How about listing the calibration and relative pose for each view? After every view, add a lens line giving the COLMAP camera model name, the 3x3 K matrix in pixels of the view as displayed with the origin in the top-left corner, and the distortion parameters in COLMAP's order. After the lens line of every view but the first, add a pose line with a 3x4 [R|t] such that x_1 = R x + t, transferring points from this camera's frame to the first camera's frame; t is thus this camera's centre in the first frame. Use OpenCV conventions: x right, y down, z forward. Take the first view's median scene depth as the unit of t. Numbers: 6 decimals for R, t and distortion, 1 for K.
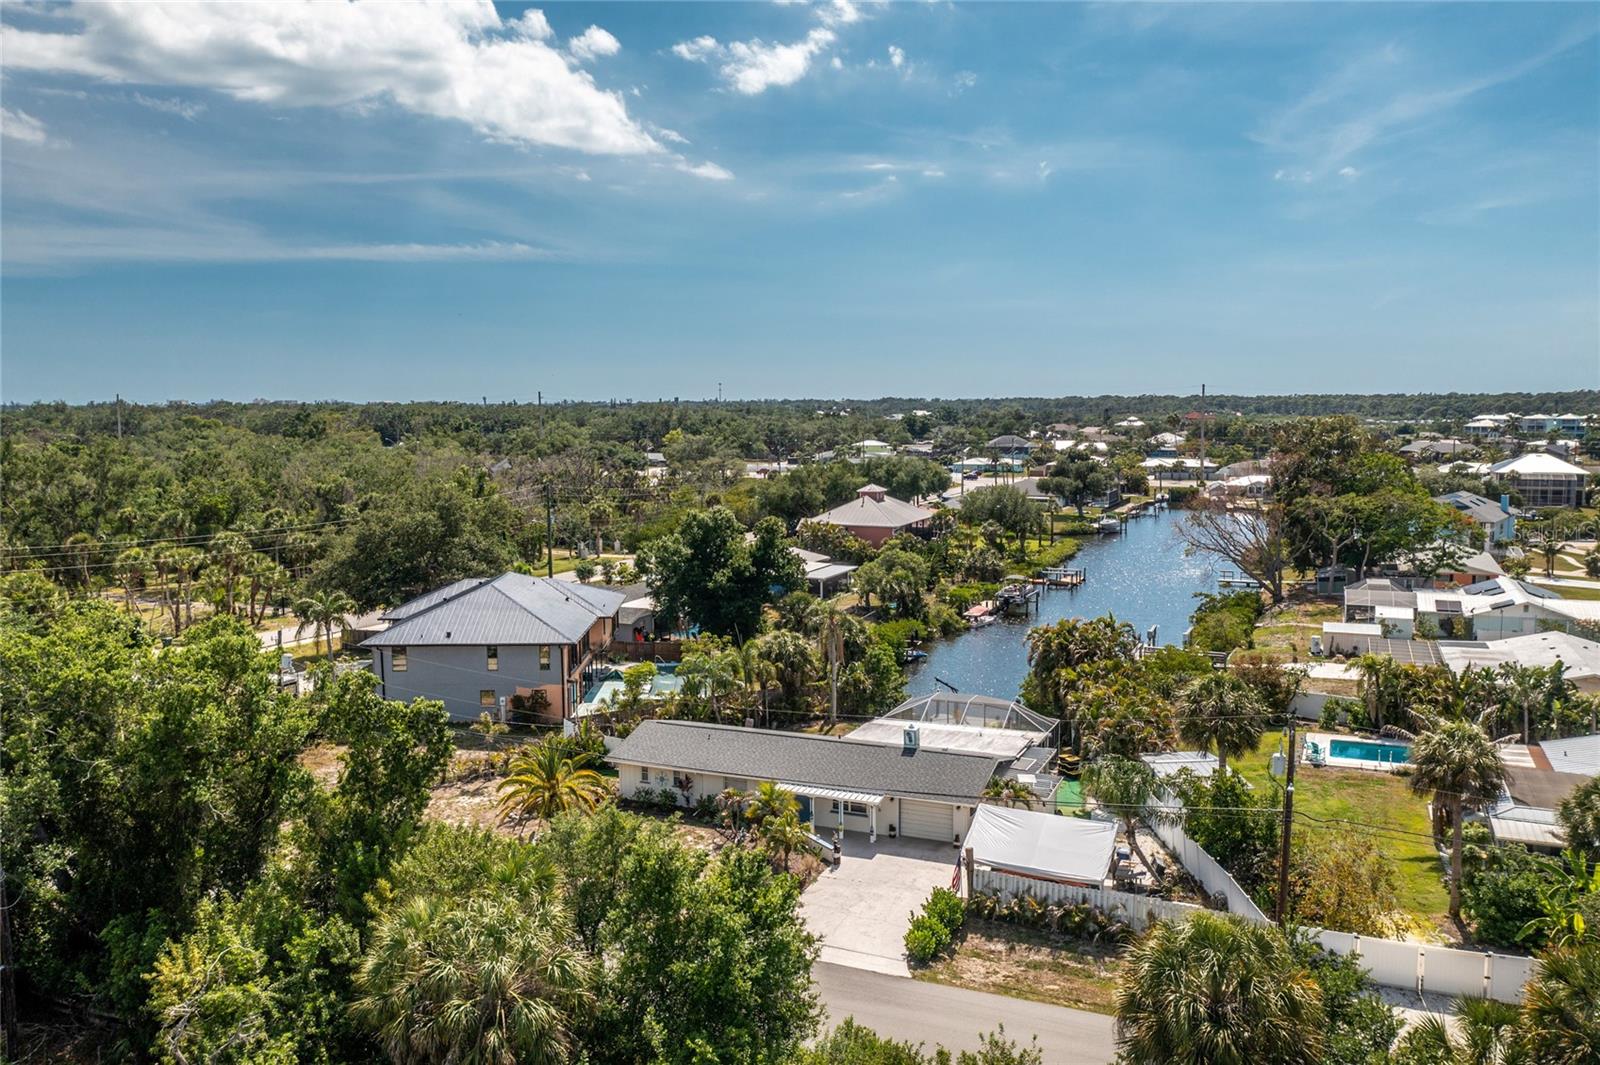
lens RADIAL K [[1266.1, 0, 809.3], [0, 1266.1, 535.3], [0, 0, 1]] dist [-0.010020, 0.011356]
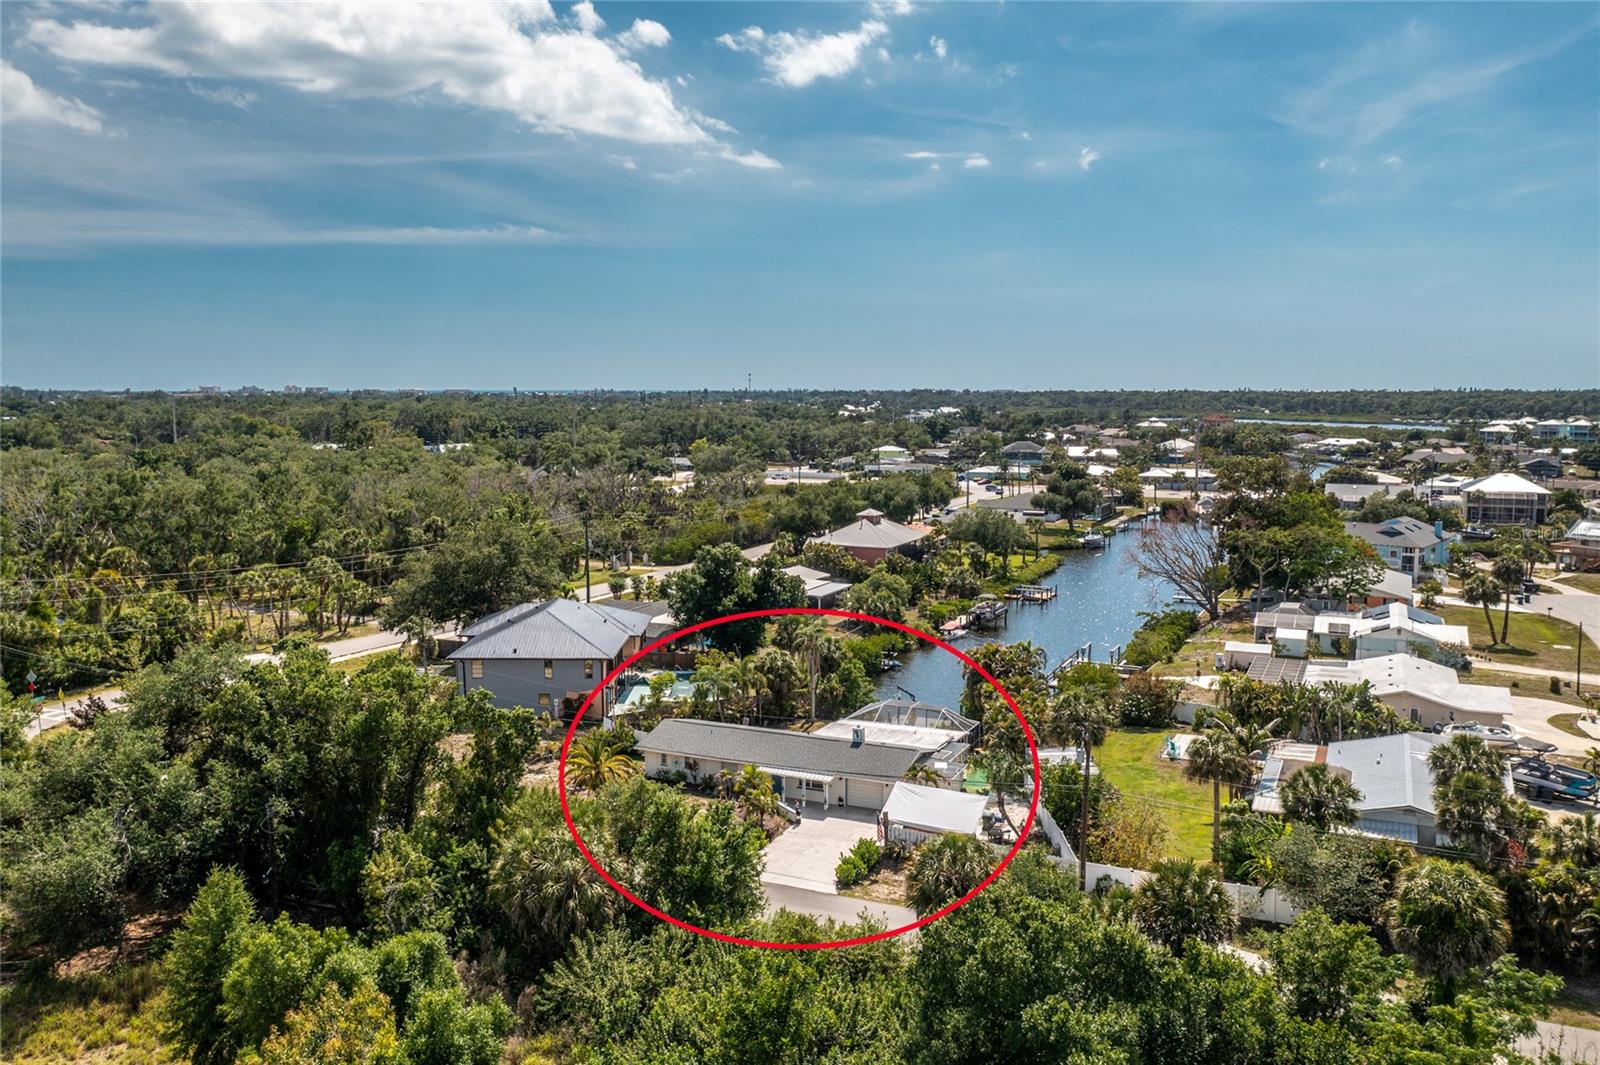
lens RADIAL K [[1274.8, 0, 809.0], [0, 1274.8, 531.4], [0, 0, 1]] dist [-0.007722, -0.002424]
pose [[0.999700, 0.007868, -0.023195, 0.046557], [-0.007778, 0.999962, 0.003982, -0.052138], [0.023225, -0.003800, 0.999723, -0.304277]]
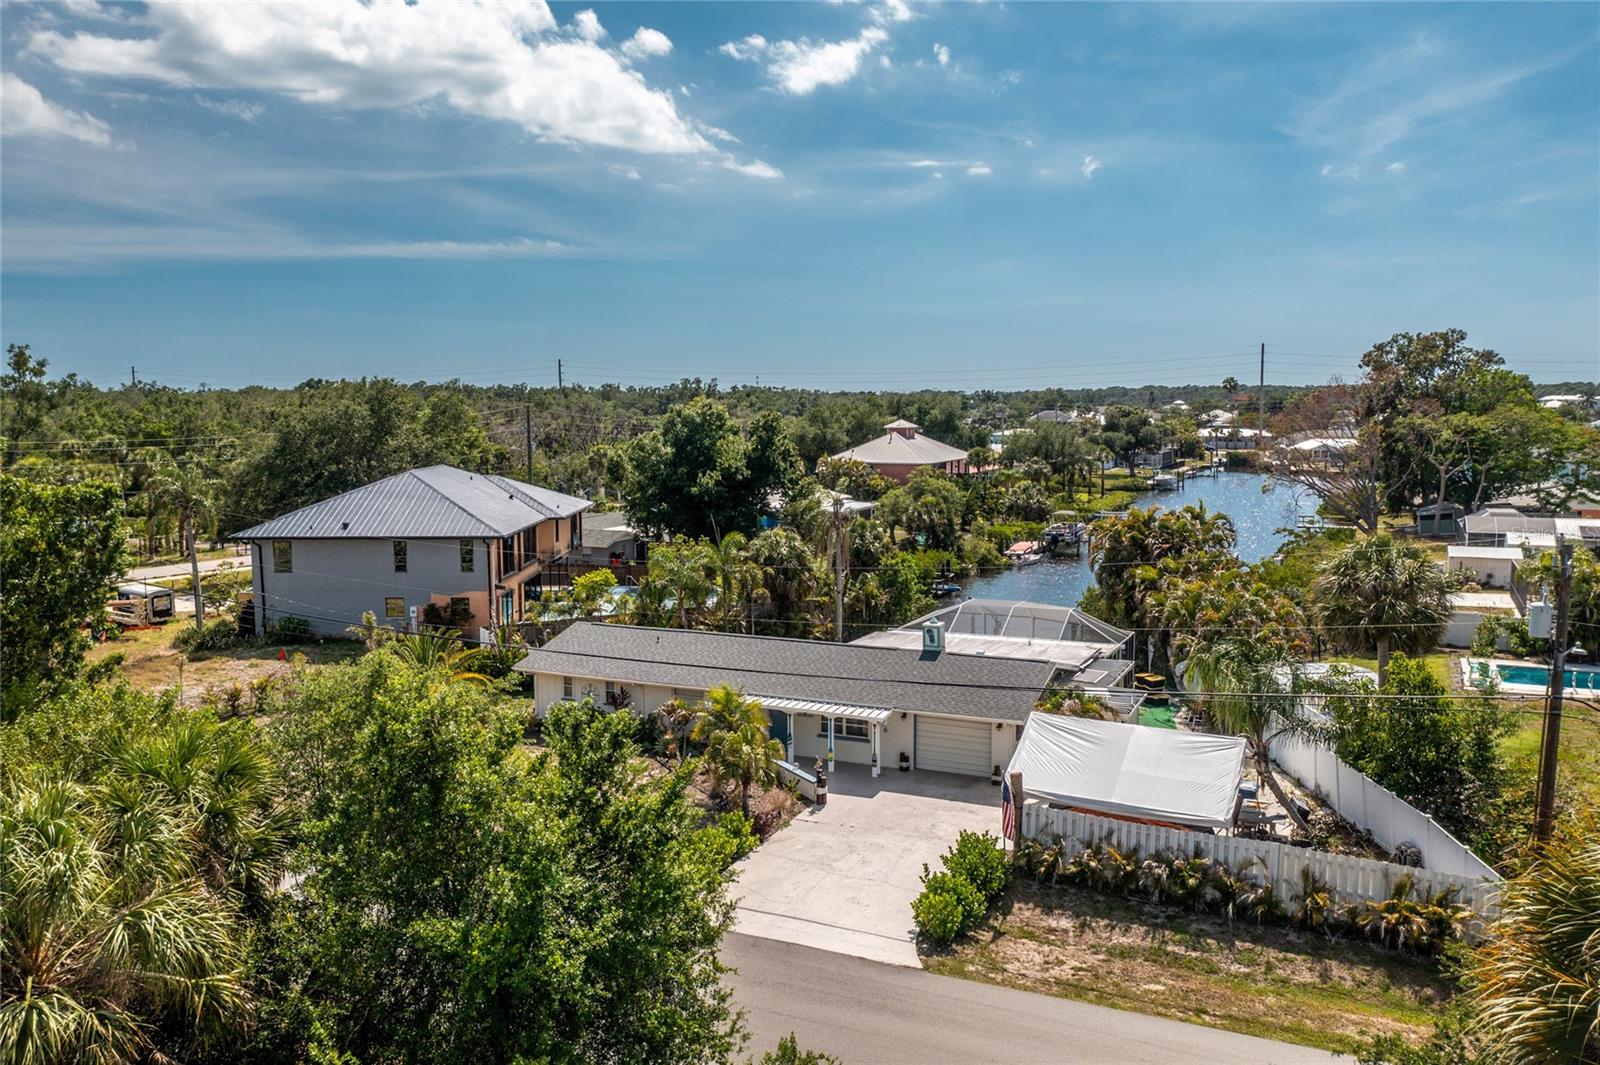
lens RADIAL K [[1274.8, 0, 809.0], [0, 1274.8, 531.4], [0, 0, 1]] dist [-0.007722, -0.002424]
pose [[0.999550, 0.005148, -0.029547, 0.025354], [-0.005119, 0.999986, 0.001068, 0.080983], [0.029552, -0.000916, 0.999563, 0.224734]]
